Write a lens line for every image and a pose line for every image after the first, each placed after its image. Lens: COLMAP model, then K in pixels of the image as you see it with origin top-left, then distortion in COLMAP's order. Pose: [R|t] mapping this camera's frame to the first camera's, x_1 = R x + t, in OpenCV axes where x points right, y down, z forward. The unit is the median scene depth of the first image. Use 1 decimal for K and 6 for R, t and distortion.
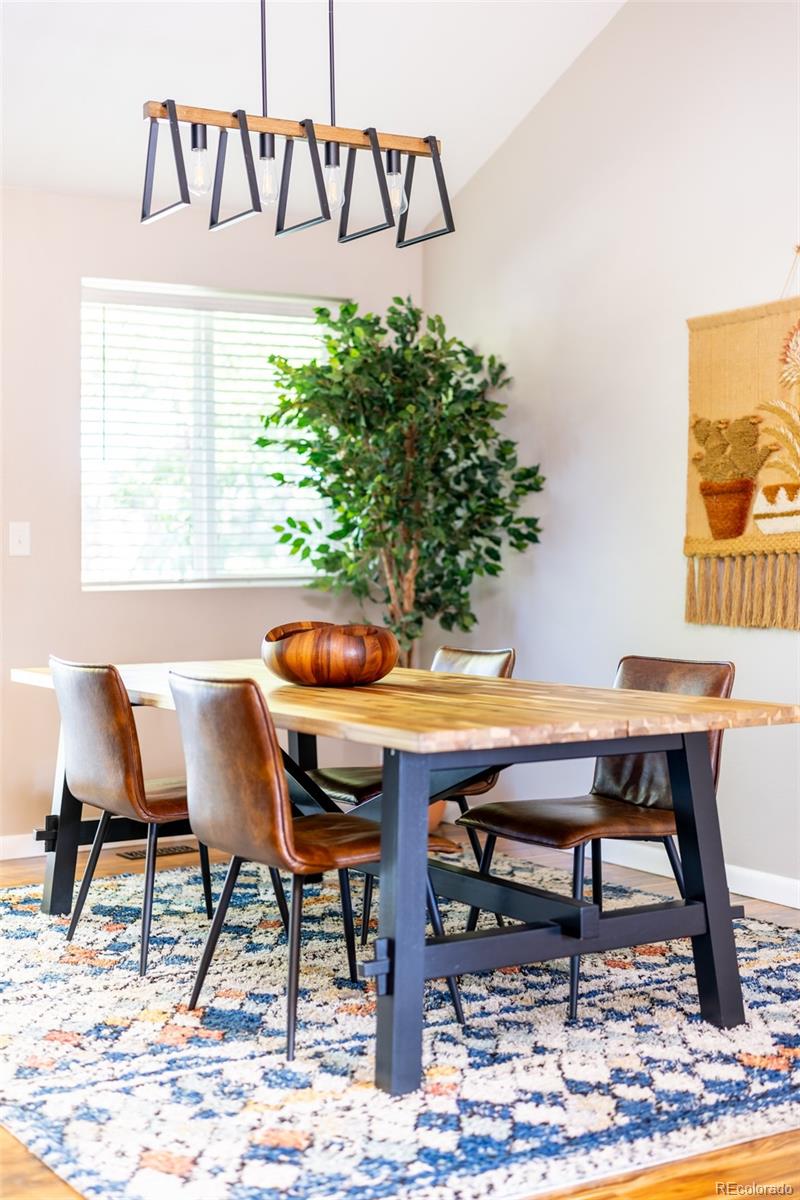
lens RADIAL K [[1652.3, 0, 396.2], [0, 1652.3, 602.2], [0, 0, 1]] dist [0.012764, 0.000000]
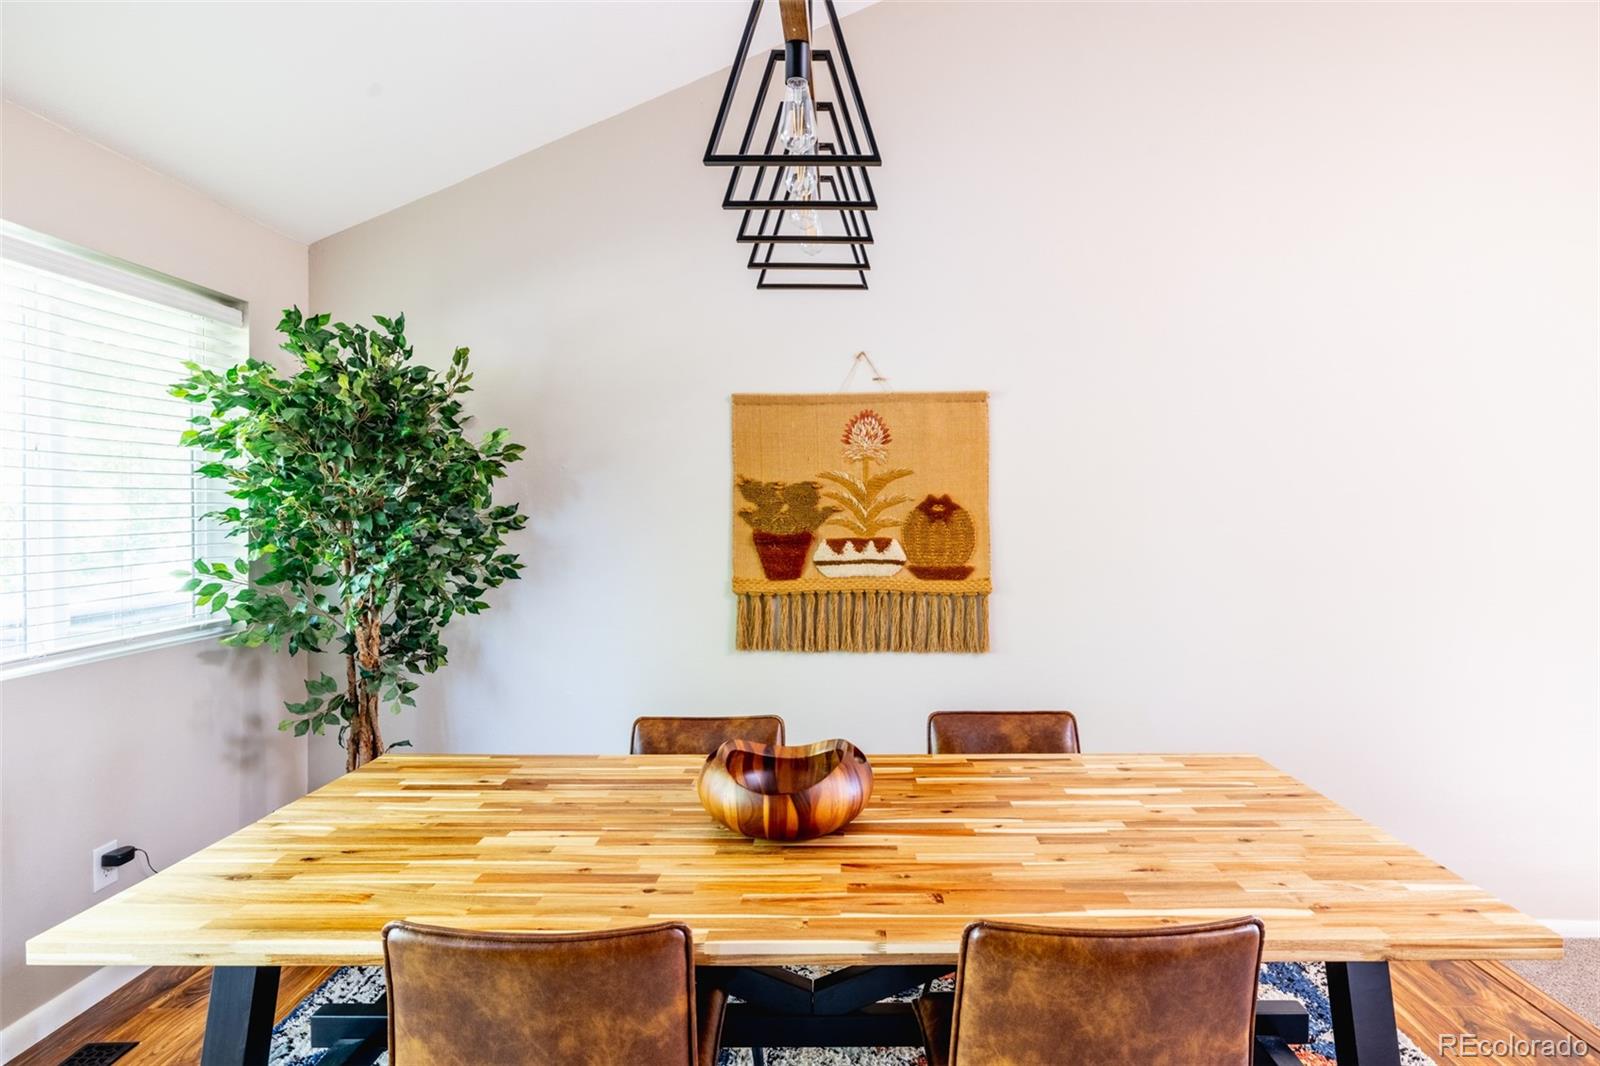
lens RADIAL K [[830.7, 0, 813.4], [0, 830.7, 524.5], [0, 0, 1]] dist [0.004221, -0.000144]
pose [[0.516872, -0.005217, 0.856047, -0.322786], [0.013978, 0.999900, -0.002346, -0.080153], [-0.855949, 0.013178, 0.516893, 0.685728]]
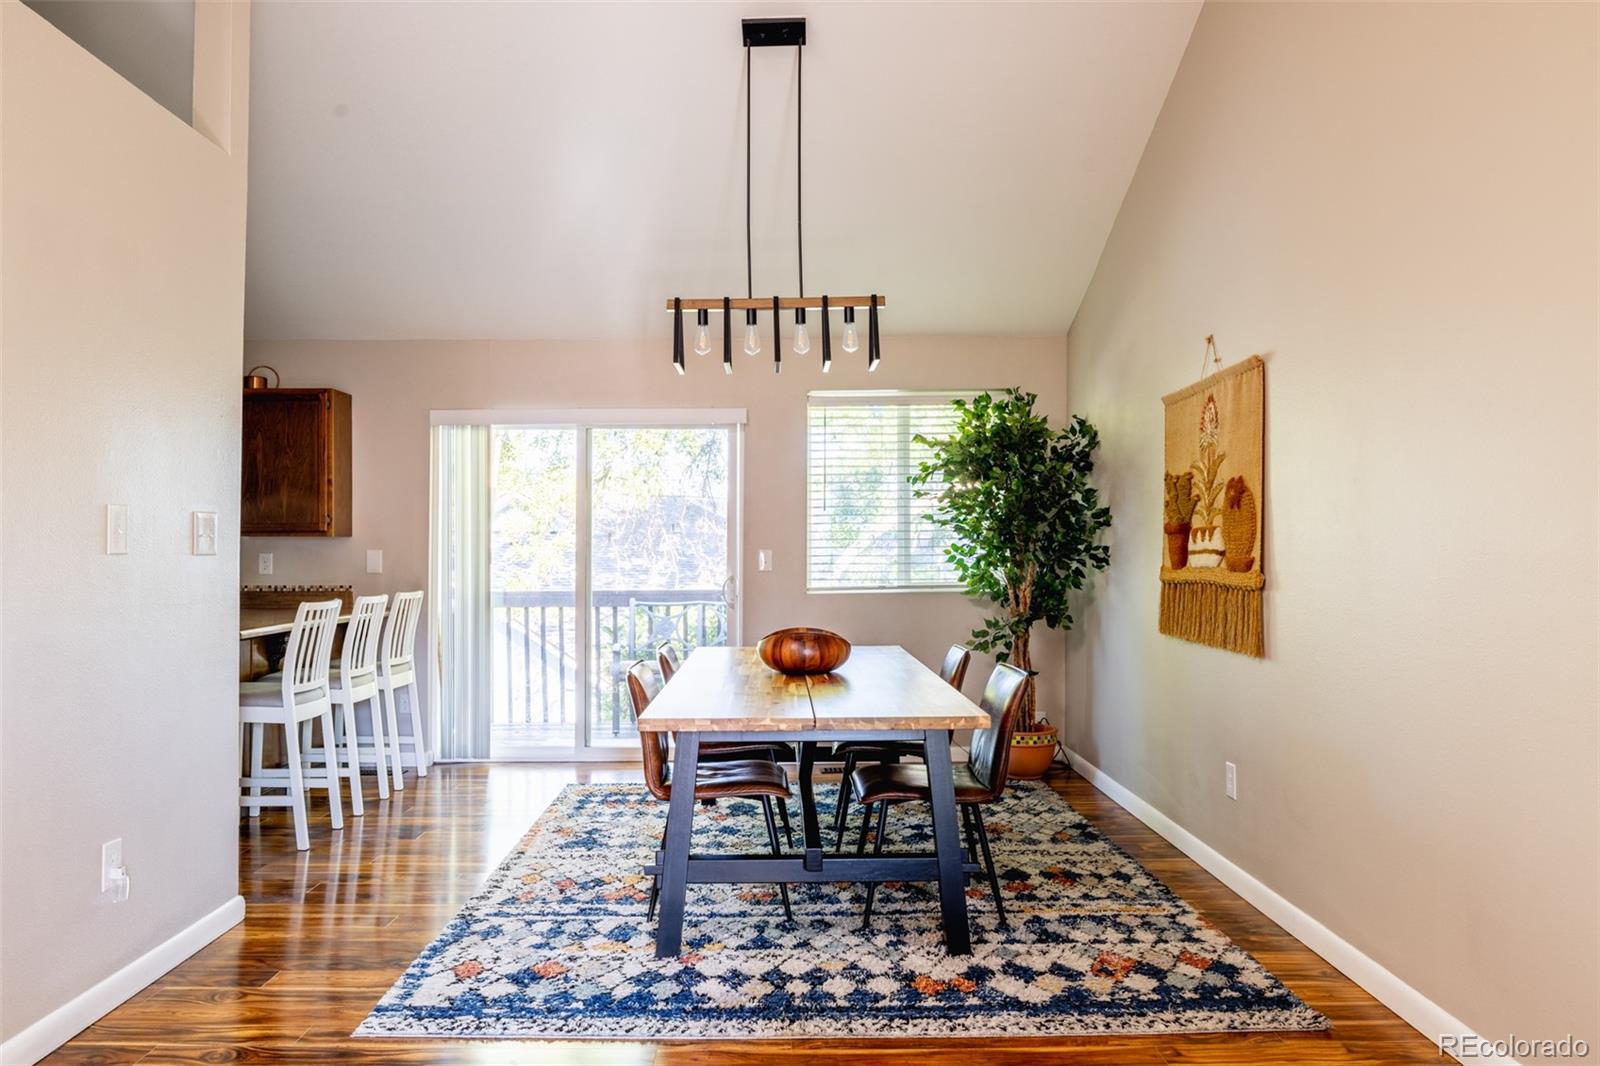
lens RADIAL K [[1127.2, 0, 784.6], [0, 1127.2, 531.3], [0, 0, 1]] dist [-0.014948, -0.002007]
pose [[0.854873, -0.005827, -0.518805, 0.401956], [-0.013101, 0.999376, -0.032812, -0.036161], [0.518672, 0.034847, 0.854263, 0.109584]]
